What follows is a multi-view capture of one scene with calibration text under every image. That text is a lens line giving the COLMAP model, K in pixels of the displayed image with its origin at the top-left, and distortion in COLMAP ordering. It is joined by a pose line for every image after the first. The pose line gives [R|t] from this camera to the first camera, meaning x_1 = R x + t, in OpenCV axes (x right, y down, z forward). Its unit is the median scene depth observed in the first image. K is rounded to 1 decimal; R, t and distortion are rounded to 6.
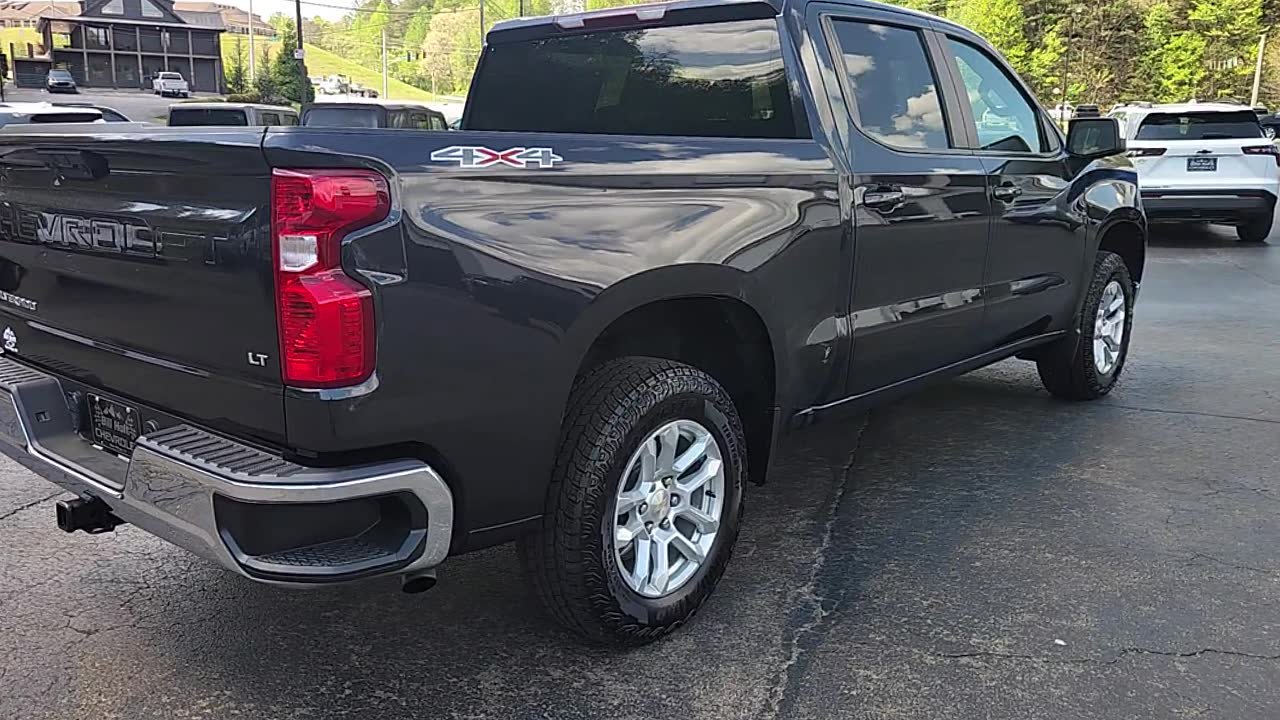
lens RADIAL K [[1030.6, 0, 611.2], [0, 1030.6, 370.1], [0, 0, 1]] dist [0.056083, -0.025462]
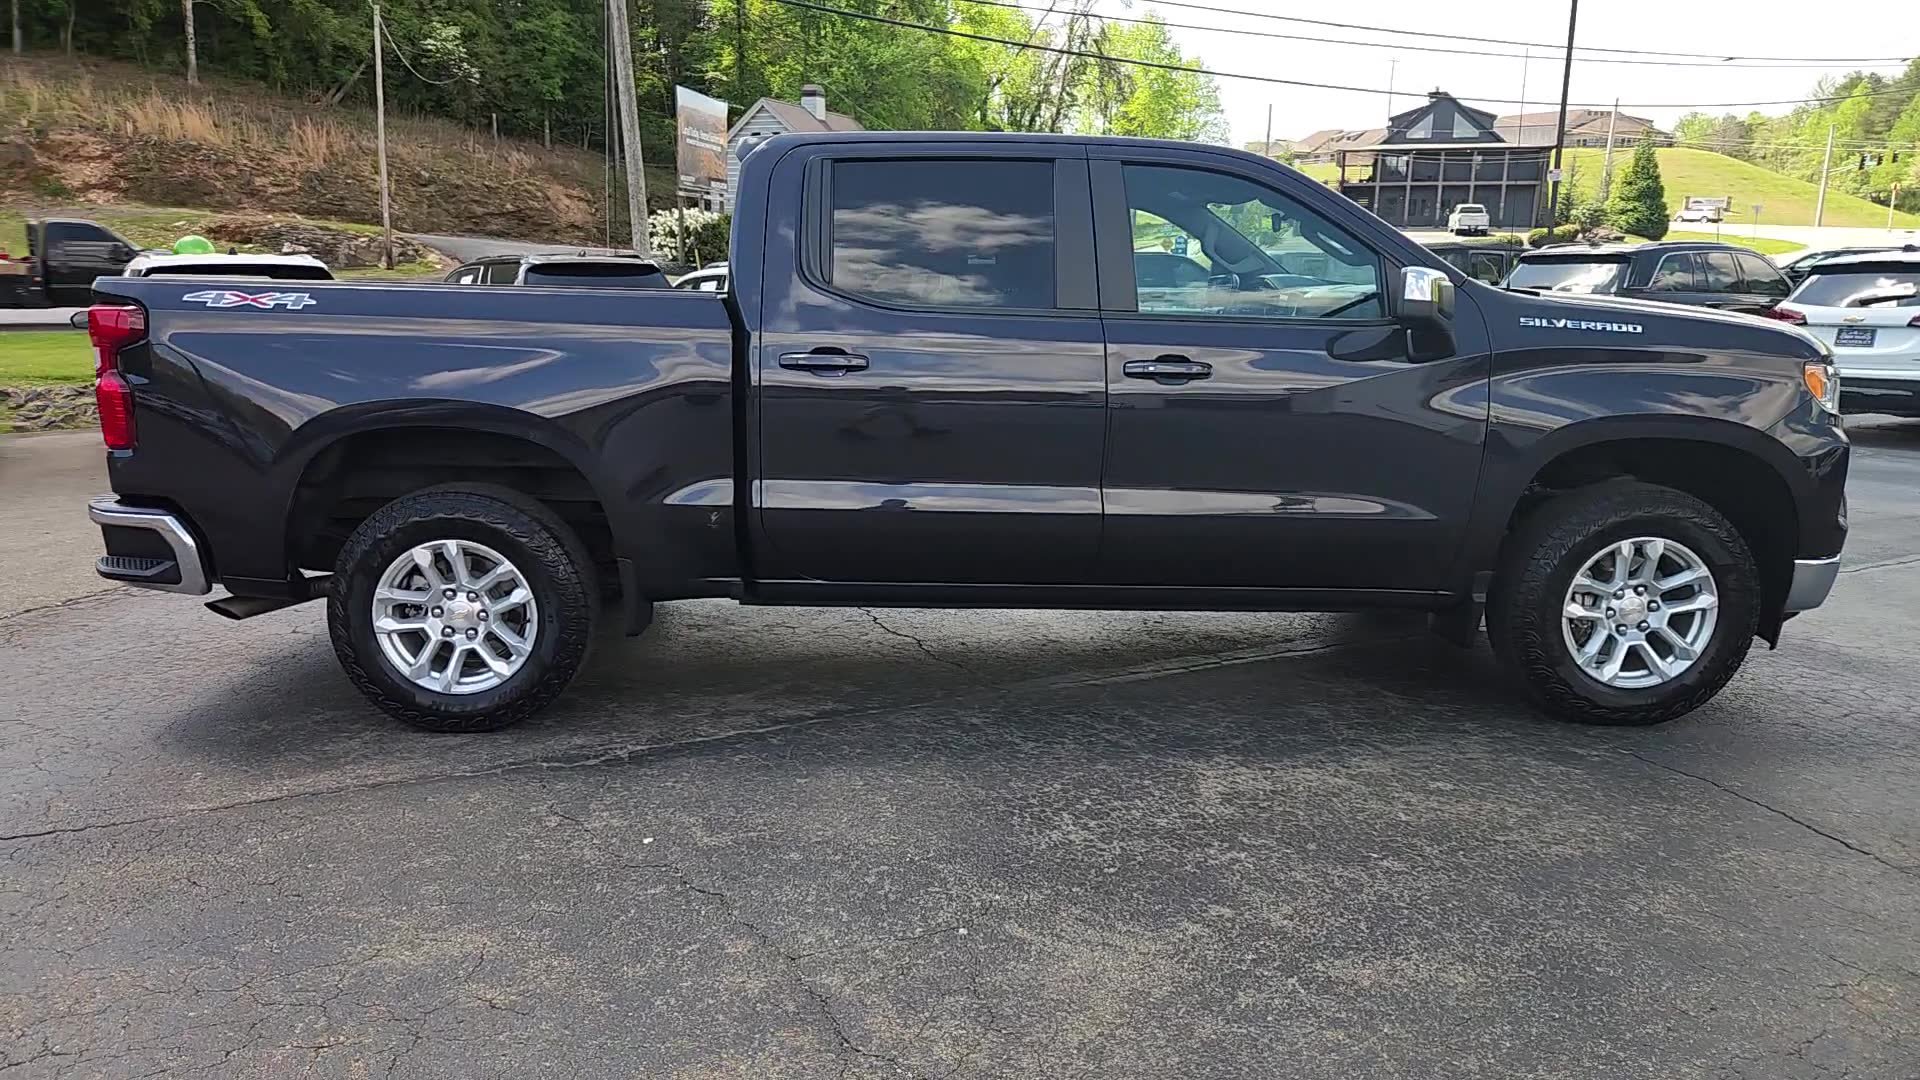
lens RADIAL K [[1316.6, 0, 955.9], [0, 1316.6, 555.9], [0, 0, 1]] dist [0.053373, -0.041119]
pose [[0.700477, 0.151155, -0.697484, 0.754002], [-0.163790, 0.985276, 0.049031, -0.047726], [0.694625, 0.079896, 0.714921, 0.180119]]
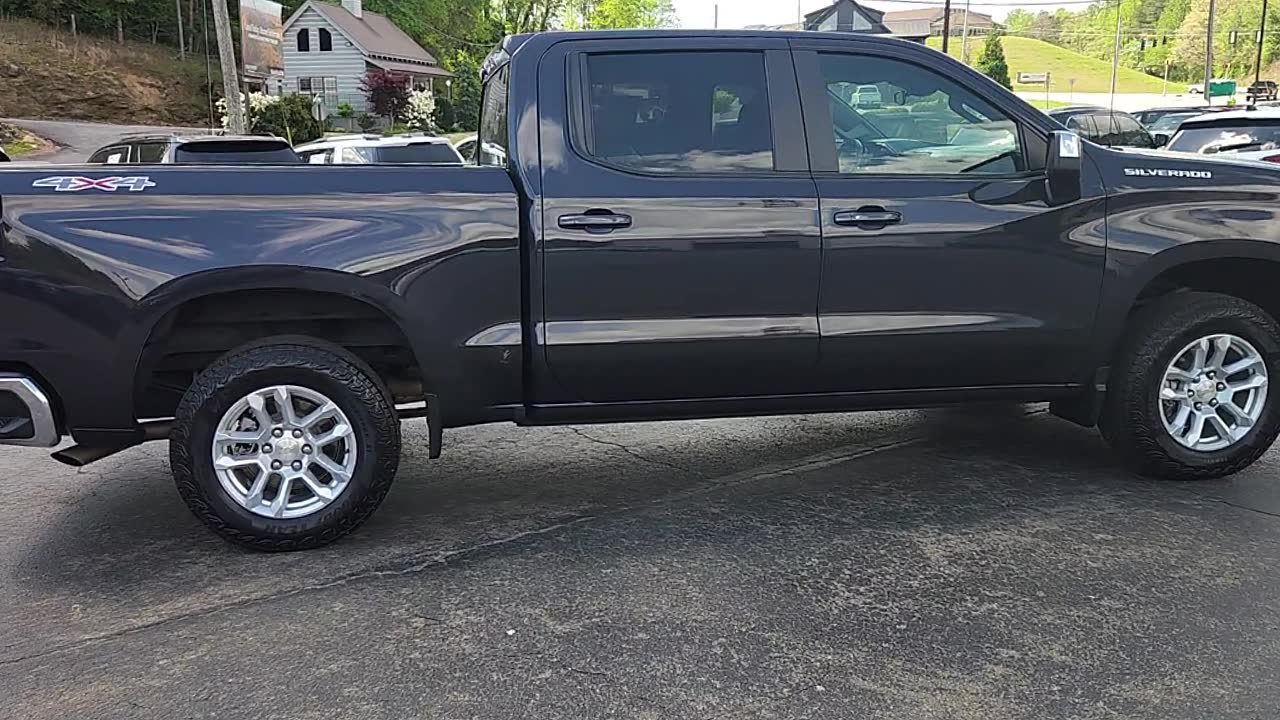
lens RADIAL K [[1061.7, 0, 614.3], [0, 1061.7, 361.8], [0, 0, 1]] dist [0.050471, -0.027474]
pose [[0.793555, 0.108956, -0.598664, 0.619268], [-0.117872, 0.992728, 0.024430, -0.031446], [0.596972, 0.051179, 0.800628, 0.087818]]
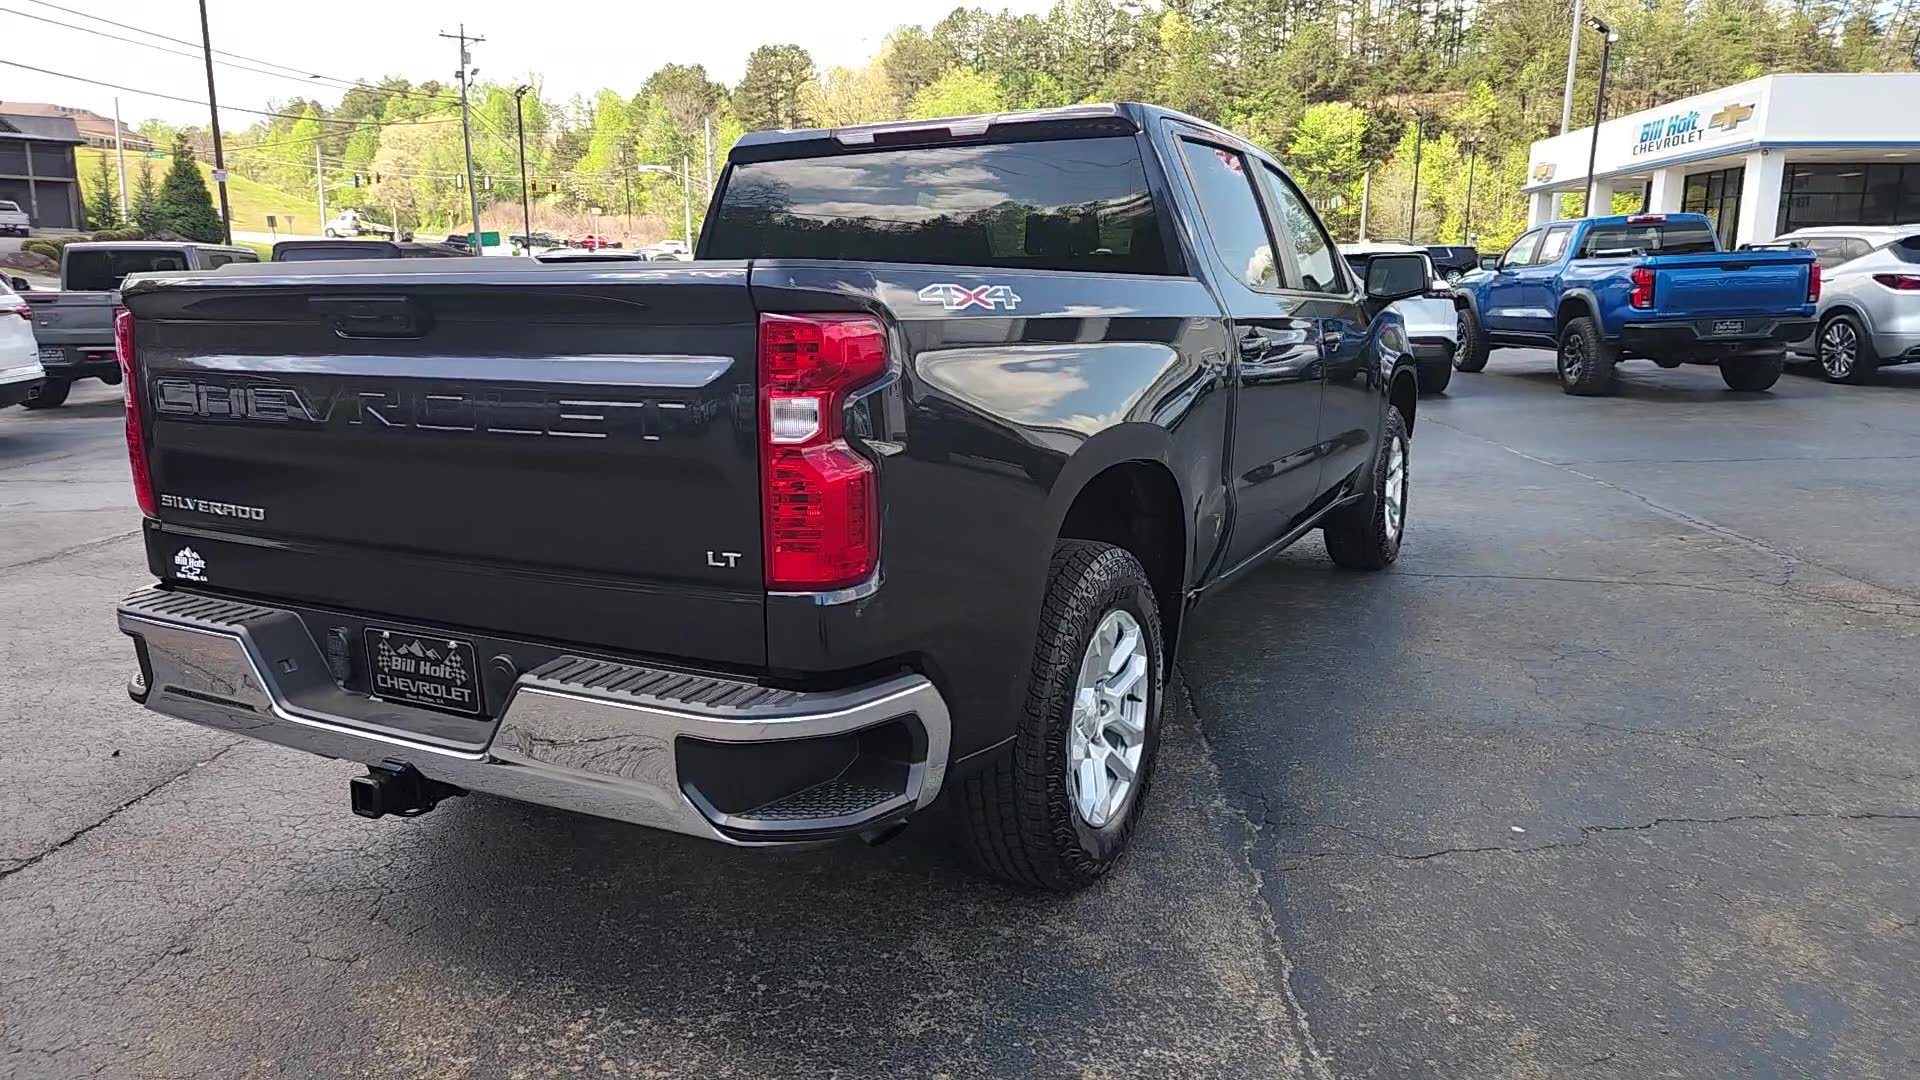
lens RADIAL K [[1285.0, 0, 940.3], [0, 1285.0, 548.7], [0, 0, 1]] dist [0.040605, -0.027305]
pose [[0.970811, -0.056758, 0.233035, -0.162535], [0.061452, 0.998026, -0.012929, 0.001518], [-0.231842, 0.026872, 0.972382, 0.010636]]
